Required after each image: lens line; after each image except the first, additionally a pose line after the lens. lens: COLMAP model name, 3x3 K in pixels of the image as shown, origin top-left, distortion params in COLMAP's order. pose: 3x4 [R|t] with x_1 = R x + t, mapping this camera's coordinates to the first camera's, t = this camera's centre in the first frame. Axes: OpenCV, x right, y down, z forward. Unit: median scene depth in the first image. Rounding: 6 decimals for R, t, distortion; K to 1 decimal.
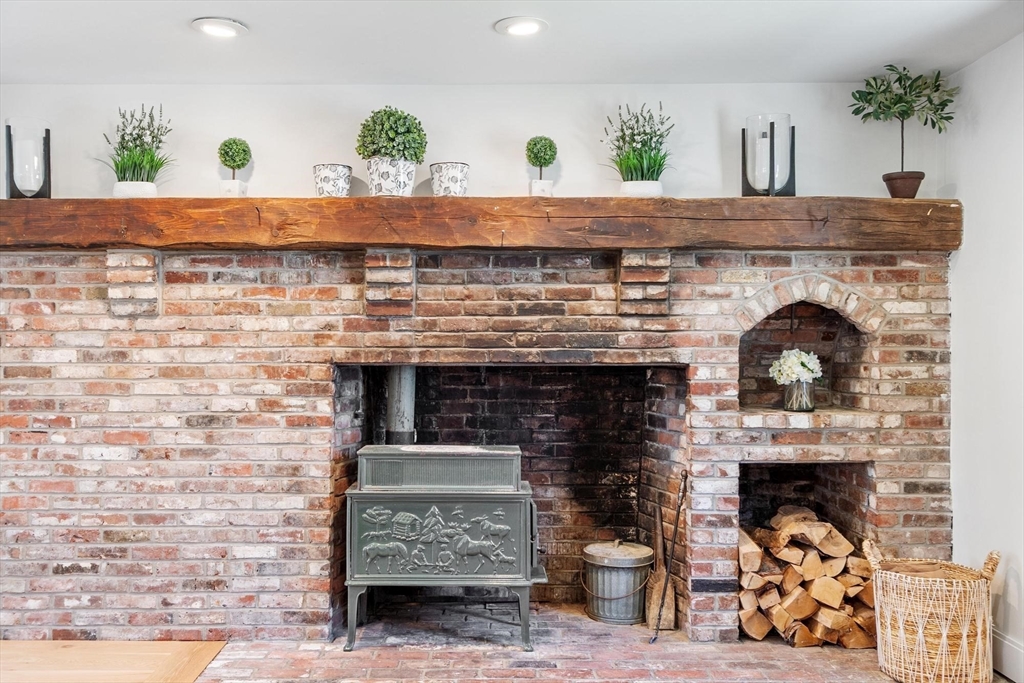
lens RADIAL K [[899.8, 0, 509.2], [0, 899.8, 321.4], [0, 0, 1]] dist [0.011107, -0.010344]
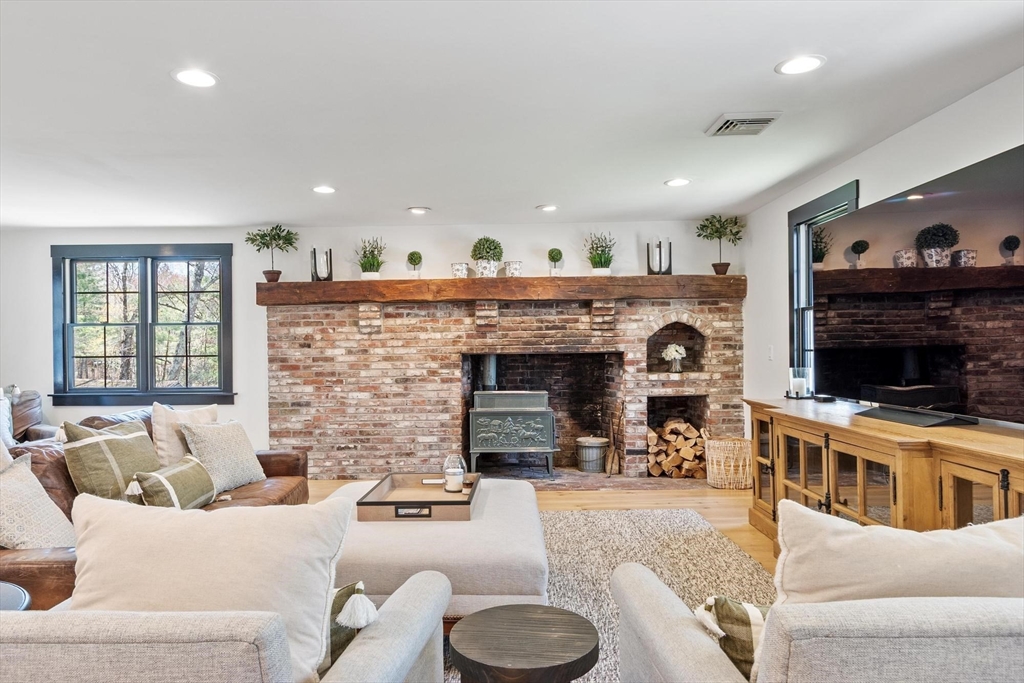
lens RADIAL K [[638.5, 0, 505.1], [0, 638.5, 343.4], [0, 0, 1]] dist [-0.001905, 0.001469]
pose [[0.999786, -0.013954, -0.015268, -0.064905], [0.014362, 0.999534, 0.026951, -0.018503], [0.014885, -0.027165, 0.999520, -0.555242]]
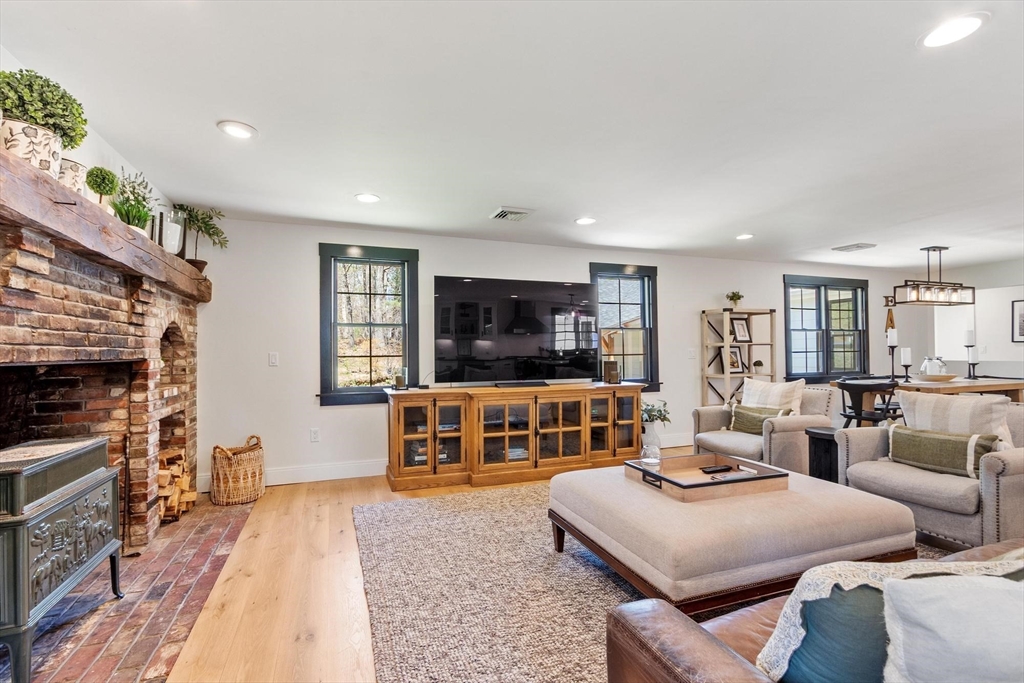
lens RADIAL K [[452.9, 0, 484.6], [0, 452.9, 347.2], [0, 0, 1]] dist [0.004621, -0.000276]
pose [[-0.313857, 0.011248, 0.949404, -0.687757], [-0.026394, 0.999440, -0.020566, 0.028343], [-0.949103, -0.031513, -0.313384, 0.708527]]
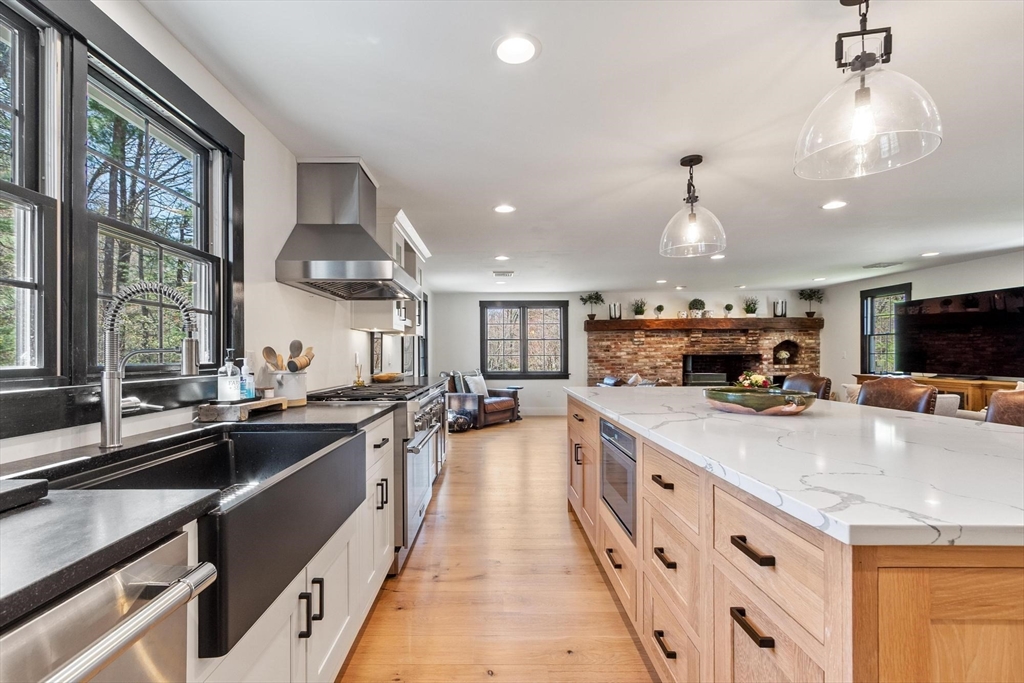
lens RADIAL K [[452.9, 0, 508.5], [0, 452.9, 346.3], [0, 0, 1]] dist [0.004621, -0.000276]
pose [[0.999941, -0.009504, -0.005337, -1.063841], [0.009616, 0.999728, 0.021237, -0.052799], [0.005133, -0.021287, 0.999760, -1.288970]]
